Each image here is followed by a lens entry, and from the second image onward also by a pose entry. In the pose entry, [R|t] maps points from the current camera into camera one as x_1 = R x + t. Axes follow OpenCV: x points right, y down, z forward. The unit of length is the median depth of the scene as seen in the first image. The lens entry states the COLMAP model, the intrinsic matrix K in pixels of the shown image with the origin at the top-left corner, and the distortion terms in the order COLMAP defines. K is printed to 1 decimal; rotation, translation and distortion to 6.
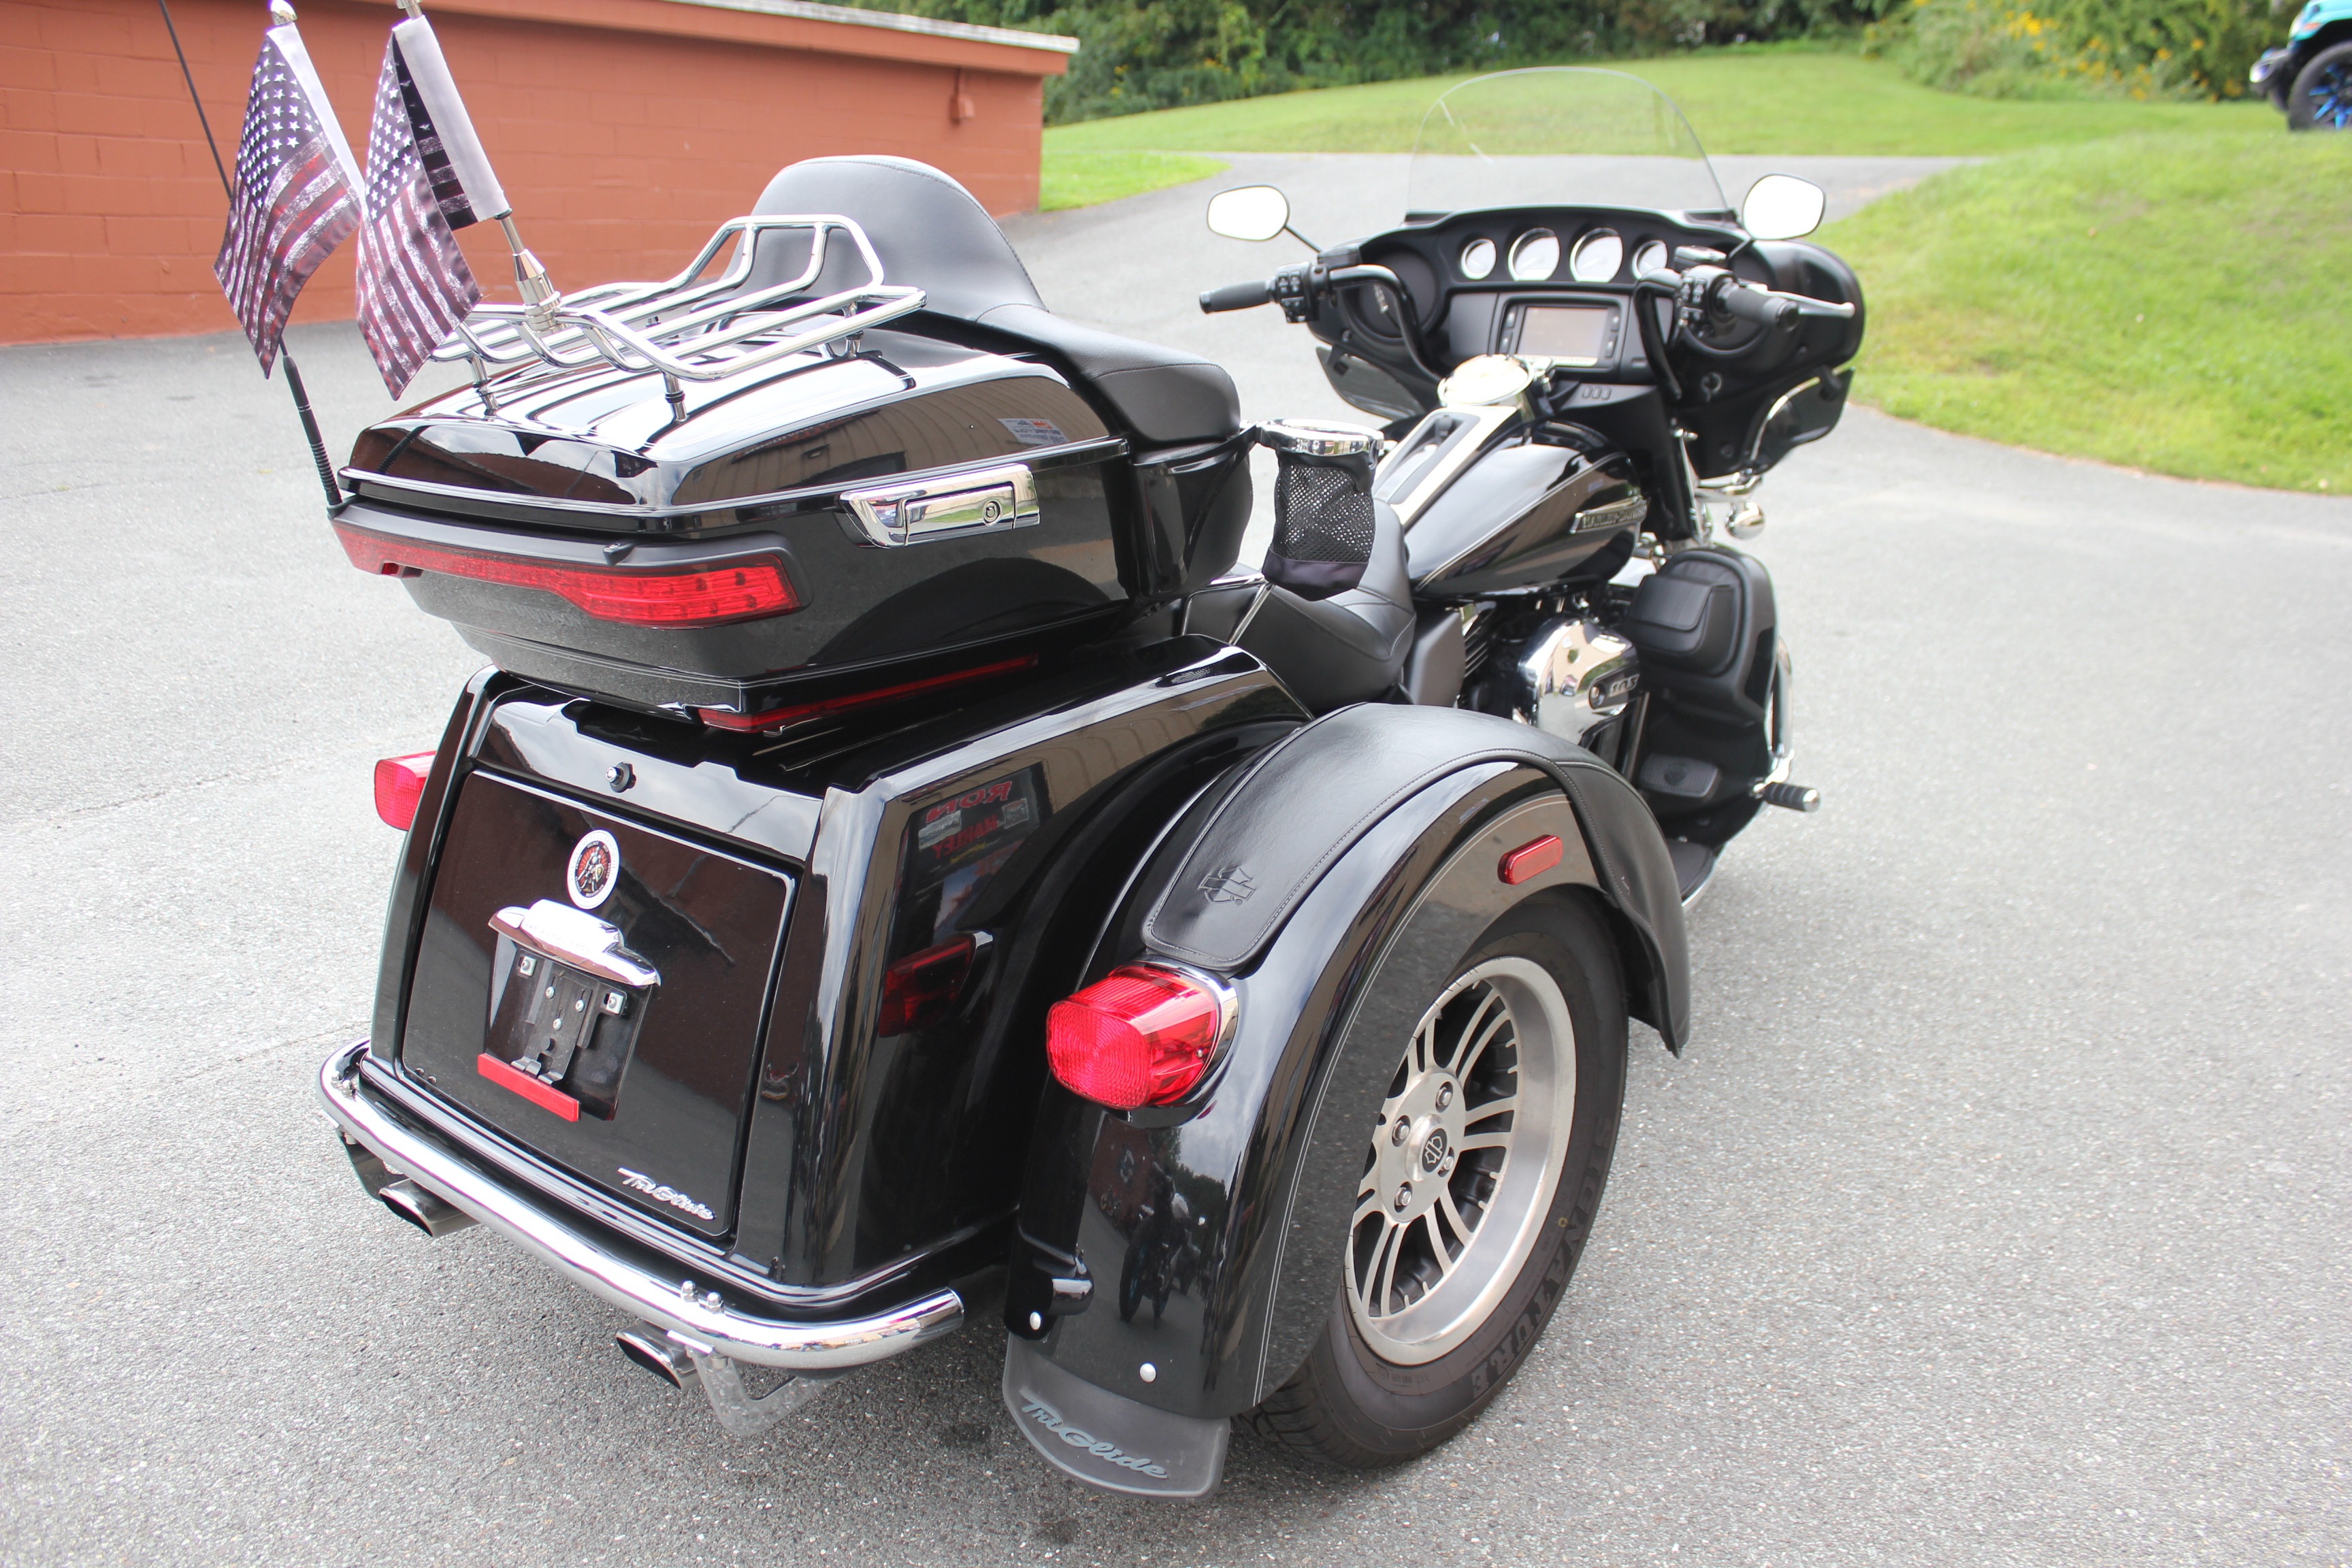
lens RADIAL K [[1959.1, 0, 1186.0], [0, 1959.1, 790.9], [0, 0, 1]] dist [-0.166026, 0.151103]
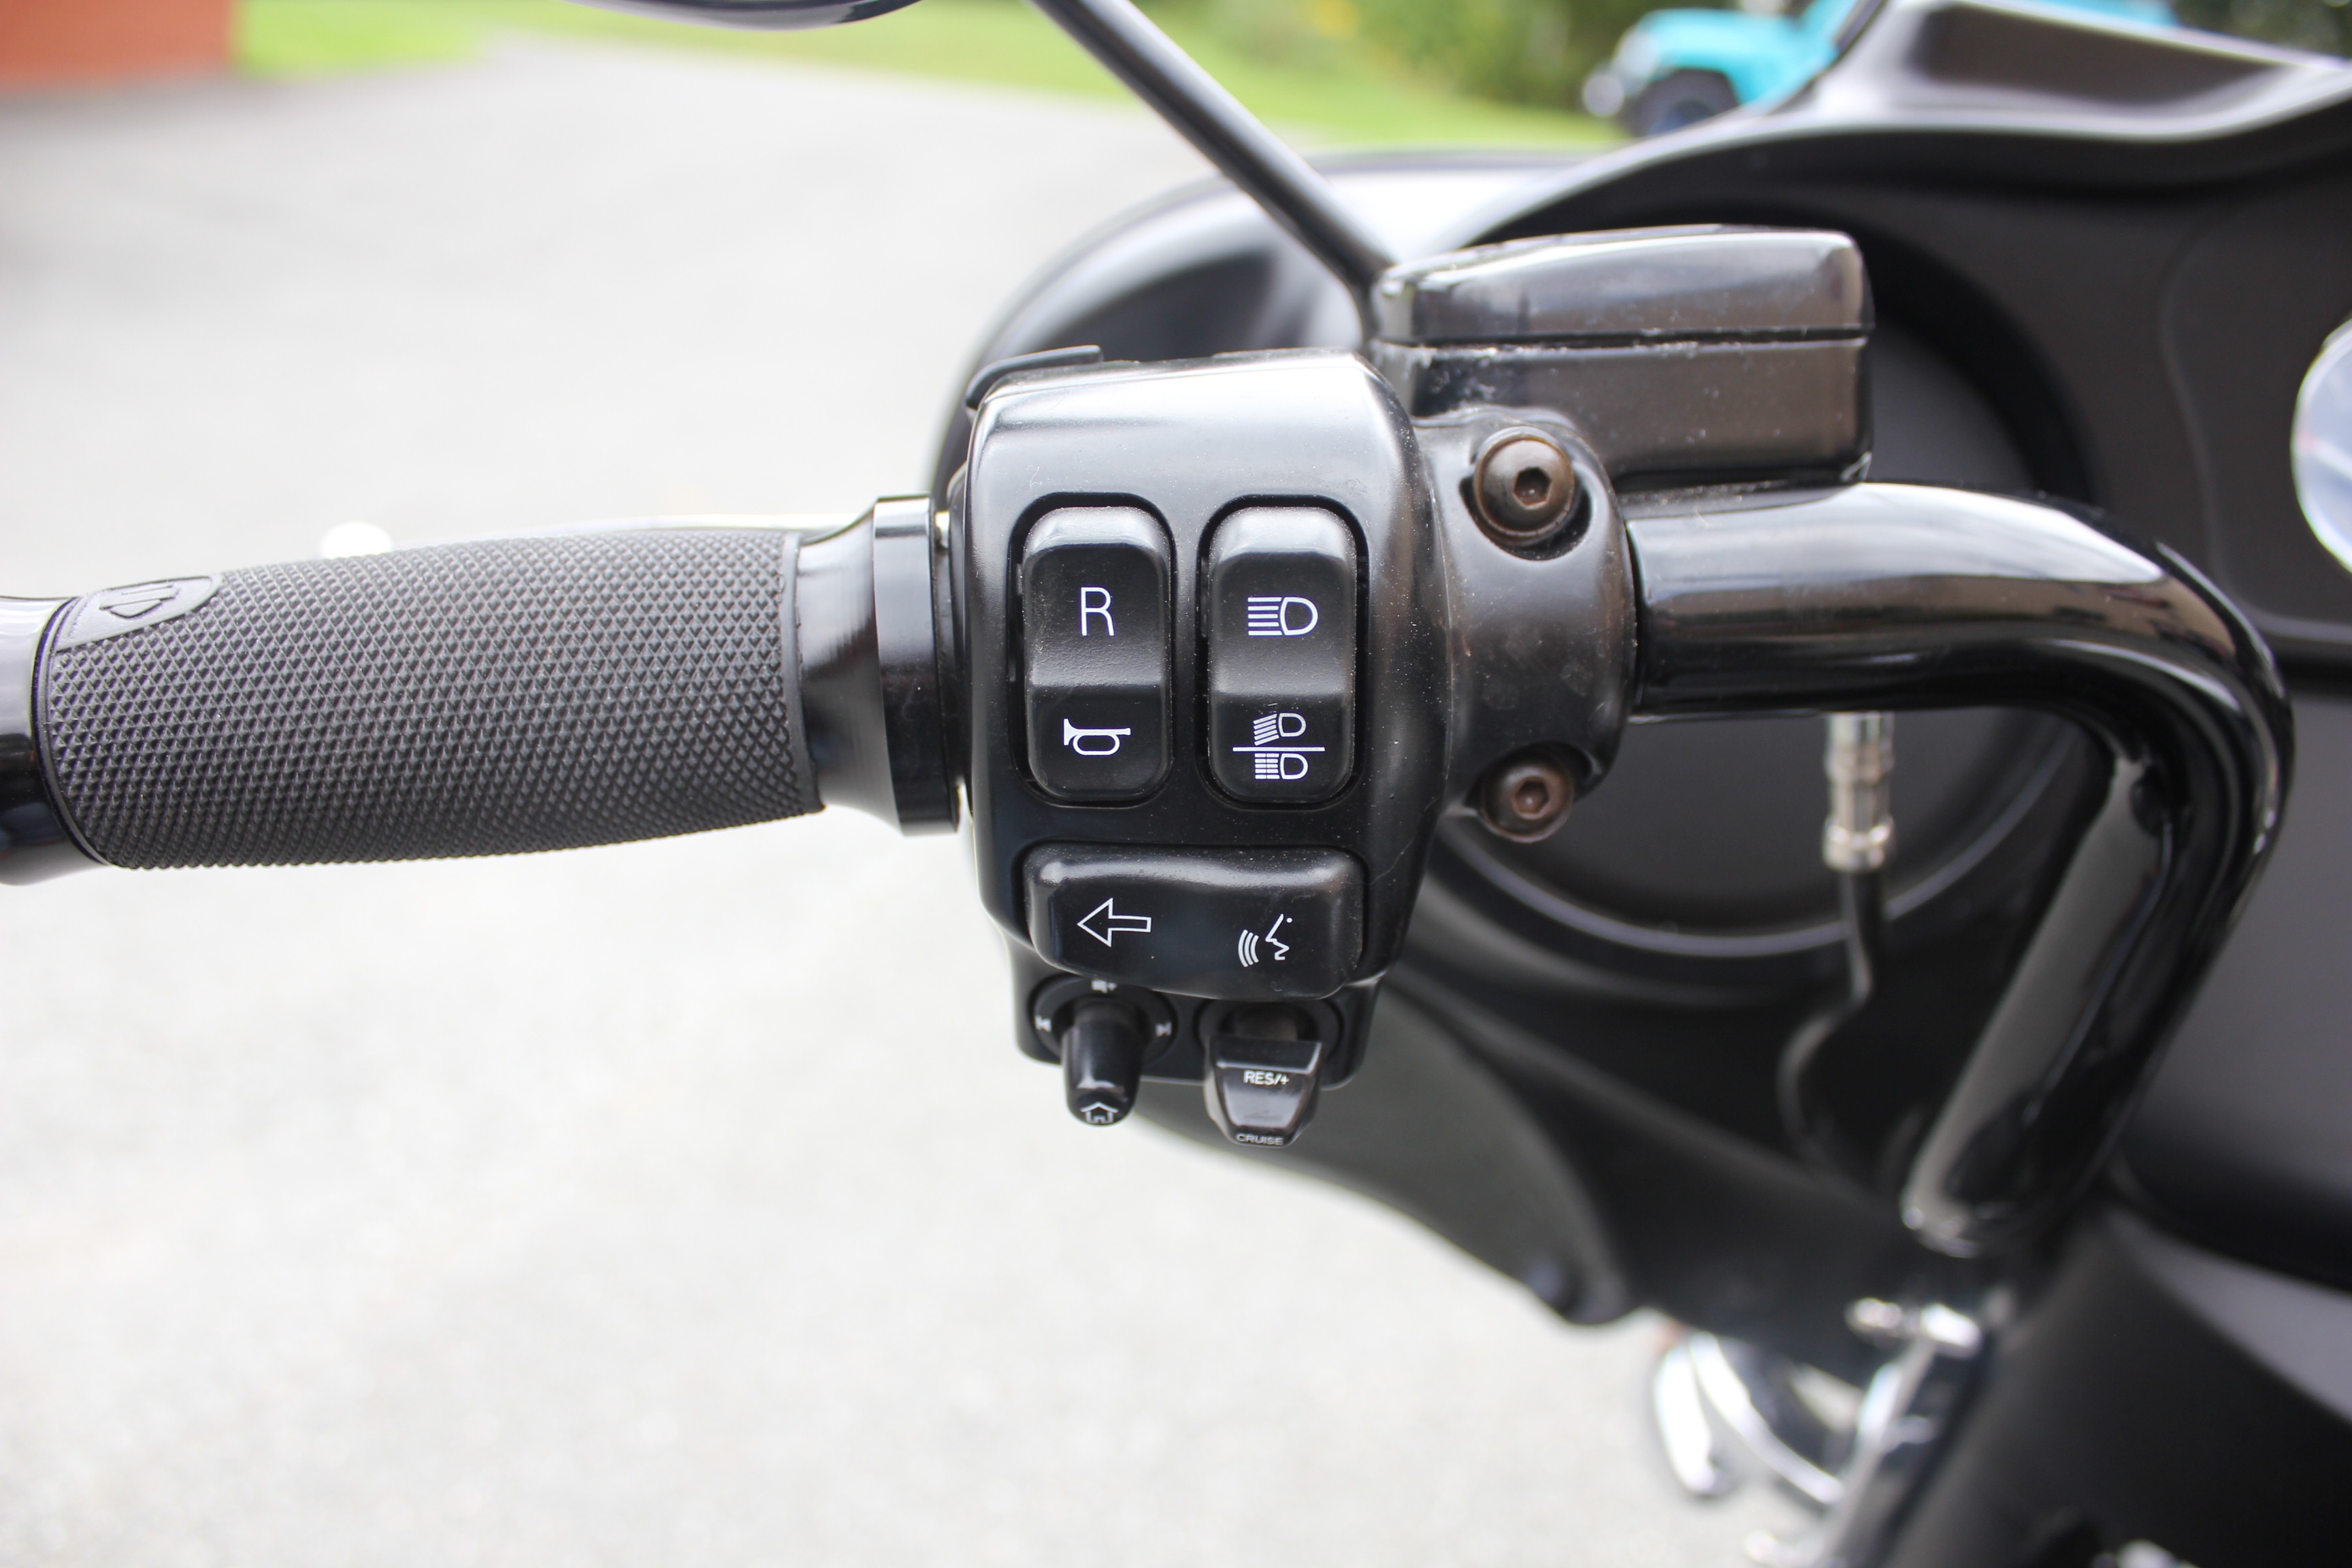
lens RADIAL K [[1959.1, 0, 1186.0], [0, 1959.1, 790.9], [0, 0, 1]] dist [-0.166026, 0.151103]
pose [[0.925926, 0.010350, 0.377563, 0.007173], [-0.024301, 0.999186, 0.032206, -0.071872], [-0.376922, -0.038995, 0.925424, 0.257974]]
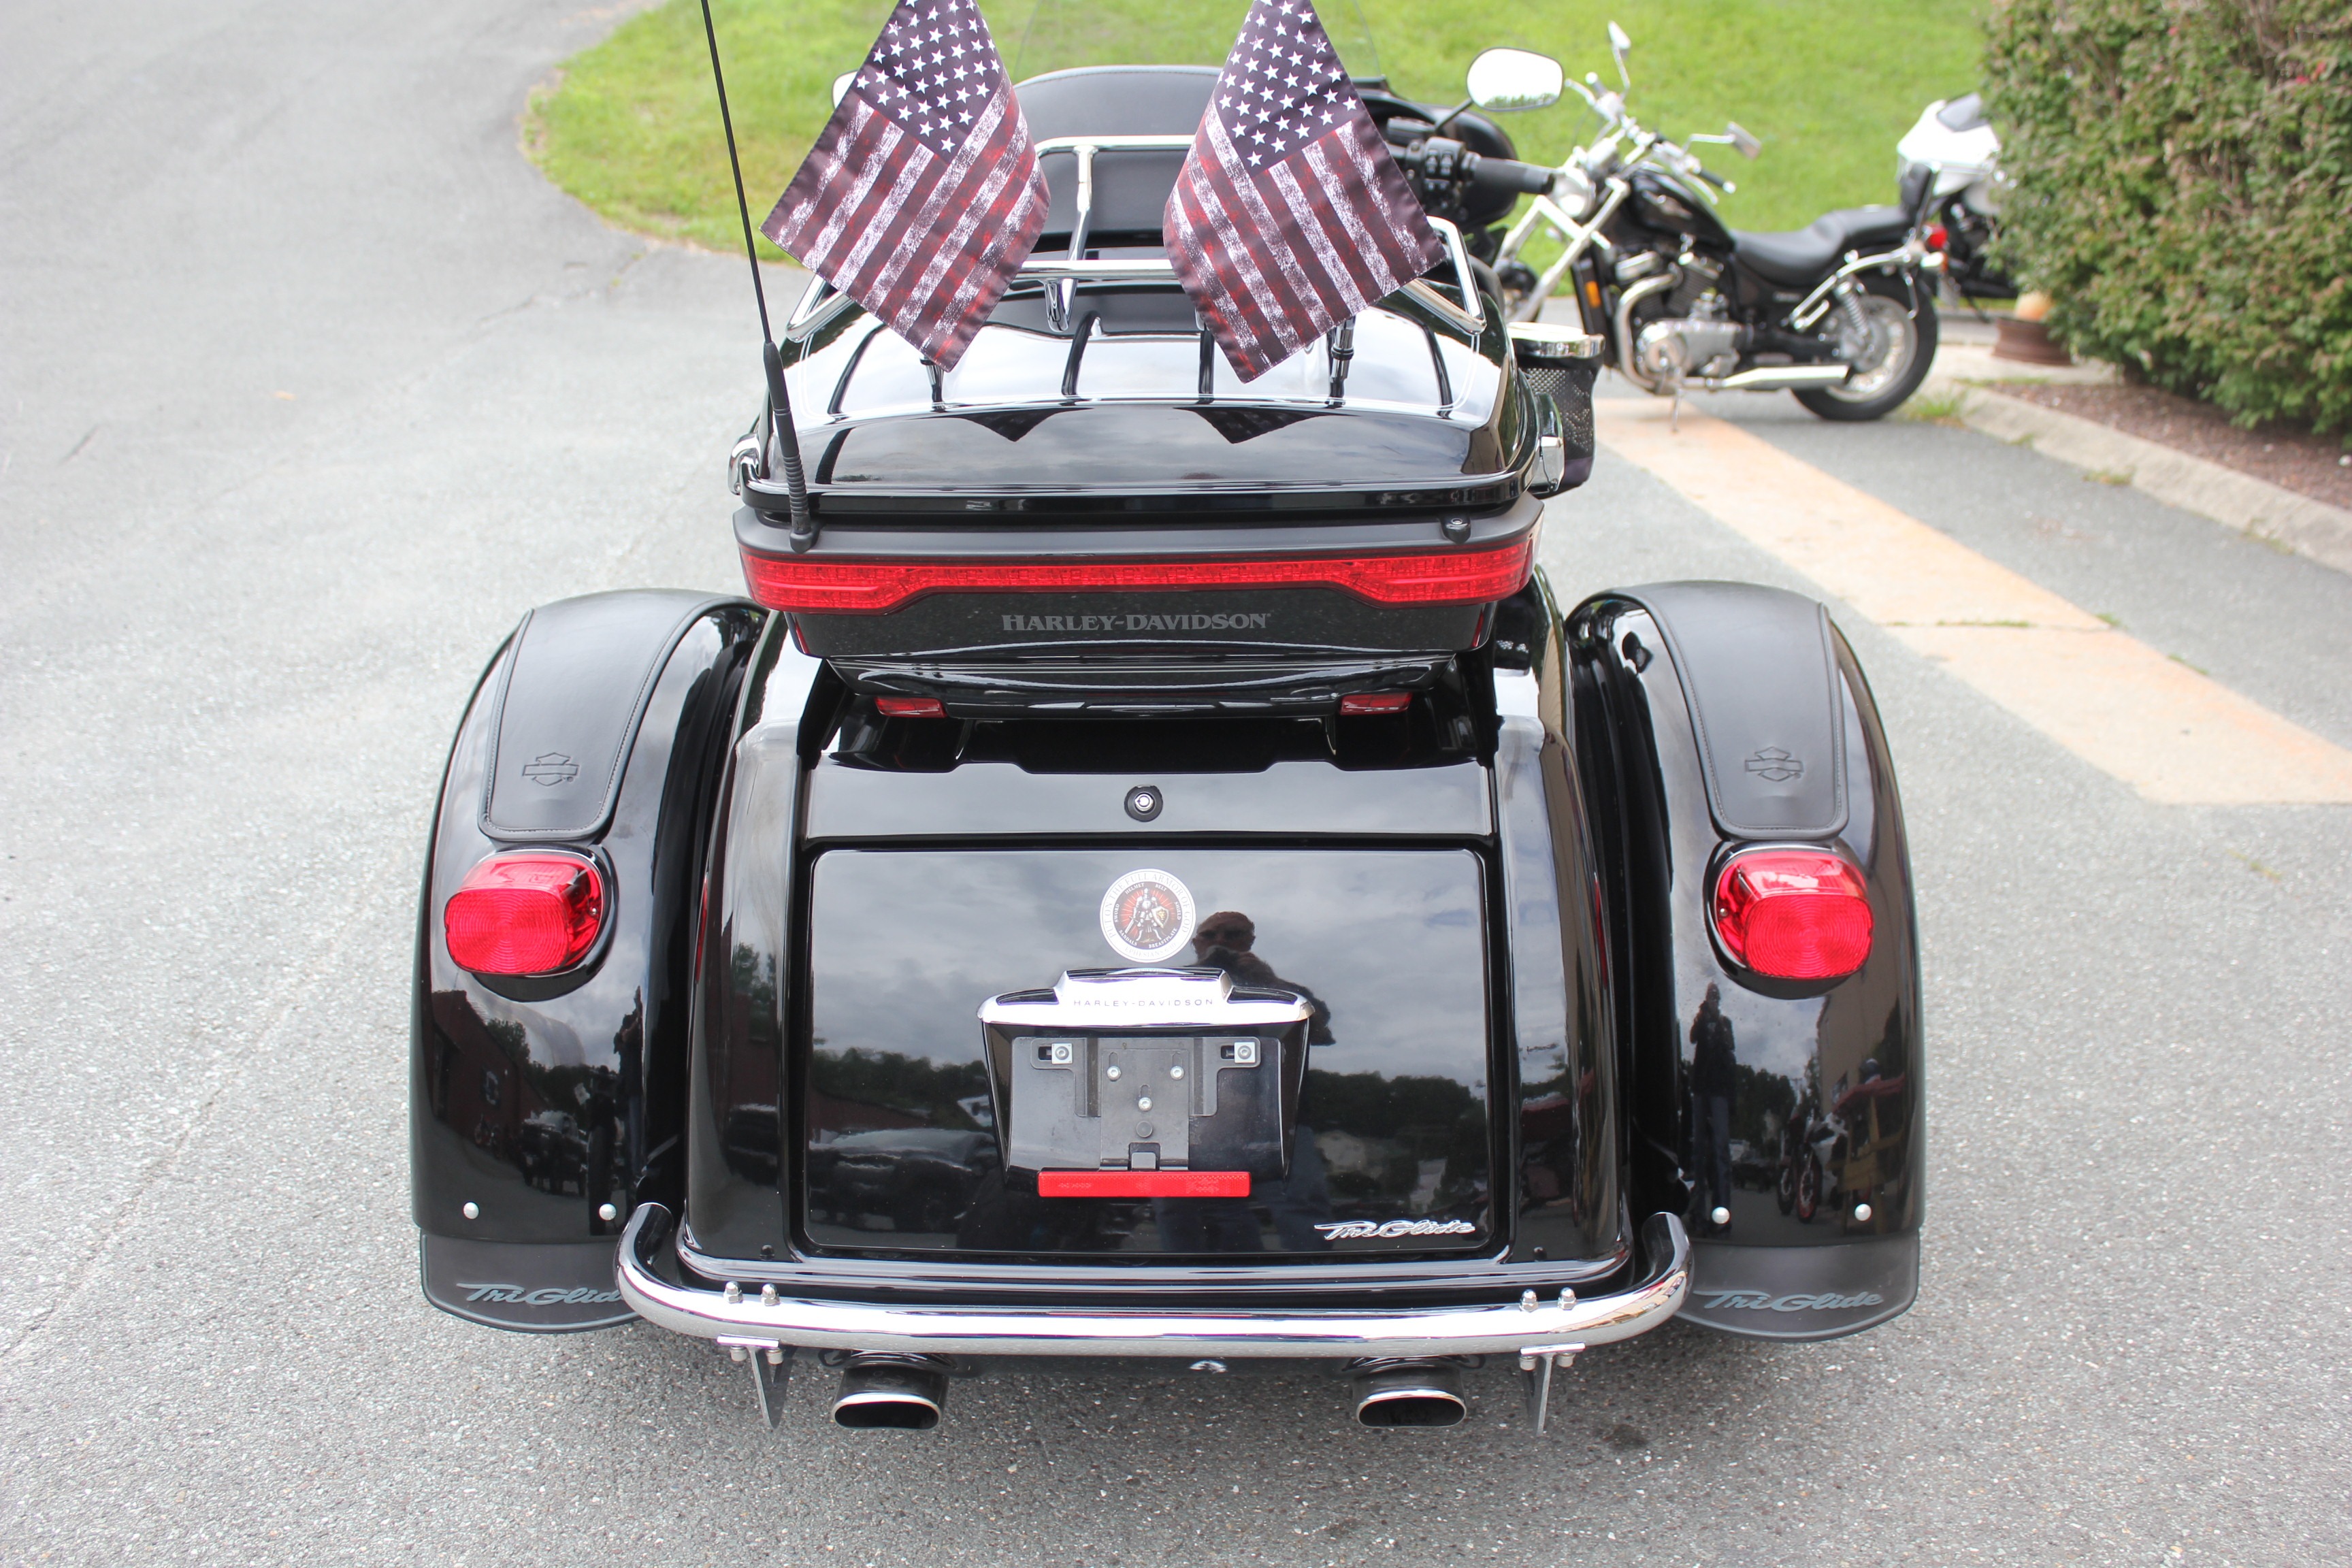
lens RADIAL K [[2218.4, 0, 1192.8], [0, 2218.4, 789.2], [0, 0, 1]] dist [-0.148488, 0.157207]
pose [[0.782432, -0.211332, 0.585780, -0.143222], [0.185314, 0.977057, 0.104968, -0.018961], [-0.594524, 0.026423, 0.803644, 0.033736]]
